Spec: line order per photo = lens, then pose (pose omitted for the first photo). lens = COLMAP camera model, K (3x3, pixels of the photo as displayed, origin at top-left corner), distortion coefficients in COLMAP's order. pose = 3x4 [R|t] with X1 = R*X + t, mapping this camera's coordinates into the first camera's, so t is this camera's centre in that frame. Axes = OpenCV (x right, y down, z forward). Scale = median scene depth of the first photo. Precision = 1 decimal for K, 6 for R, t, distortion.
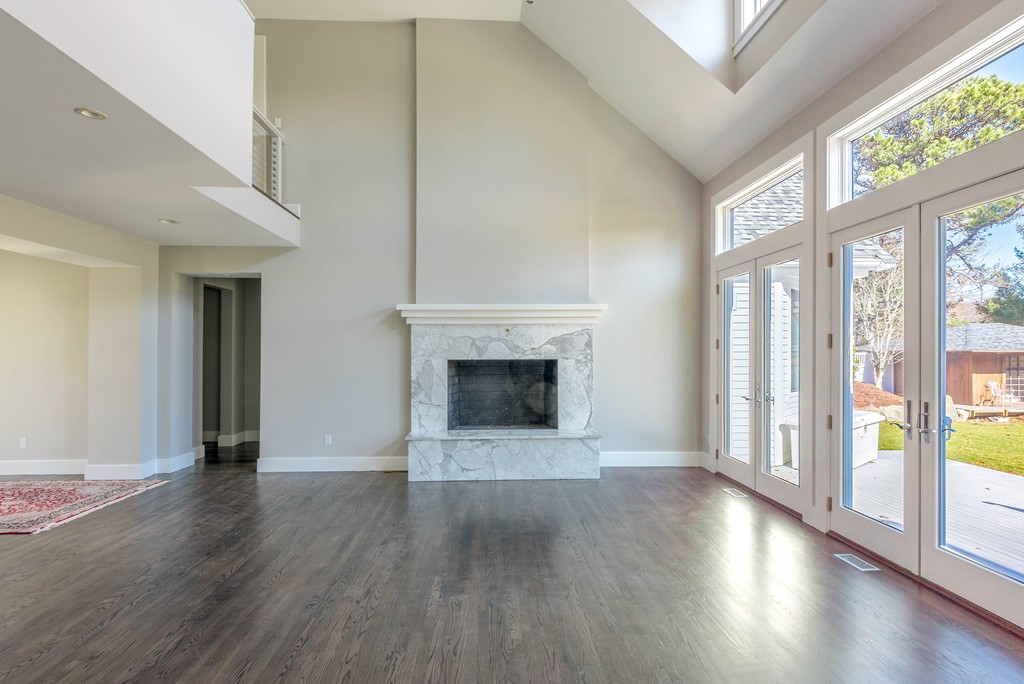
lens RADIAL K [[550.8, 0, 510.4], [0, 550.8, 347.9], [0, 0, 1]] dist [0.013339, -0.001793]
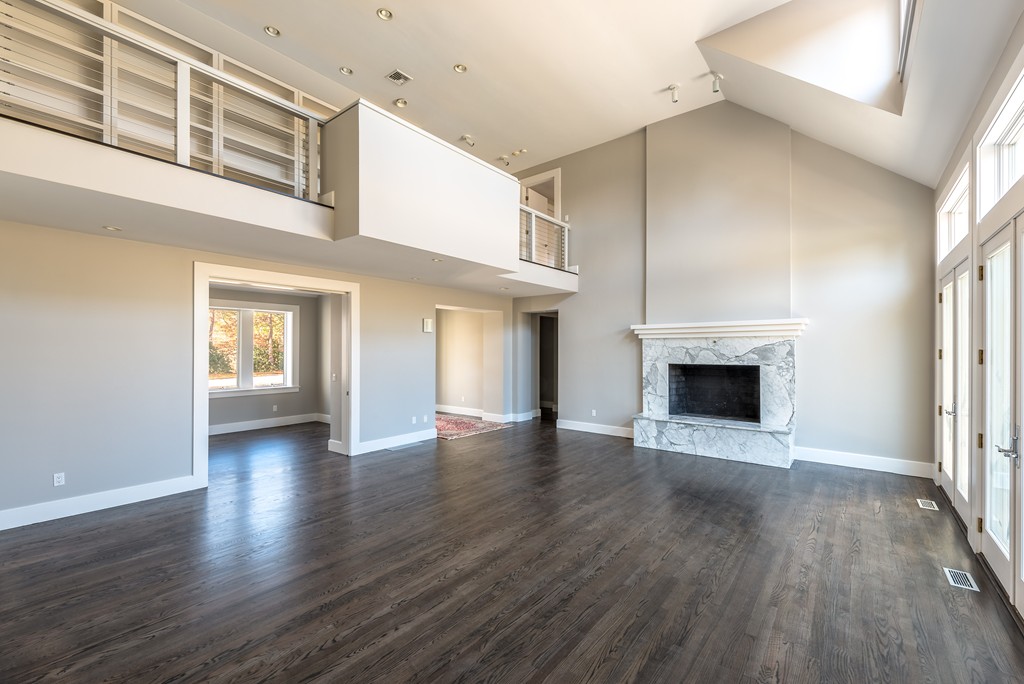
lens RADIAL K [[435.7, 0, 508.9], [0, 435.7, 348.4], [0, 0, 1]] dist [0.003279, -0.000478]
pose [[0.740689, 0.000028, -0.671848, 0.328098], [0.003763, 0.999984, 0.004189, -0.023307], [0.671837, -0.005631, 0.740677, -0.081626]]
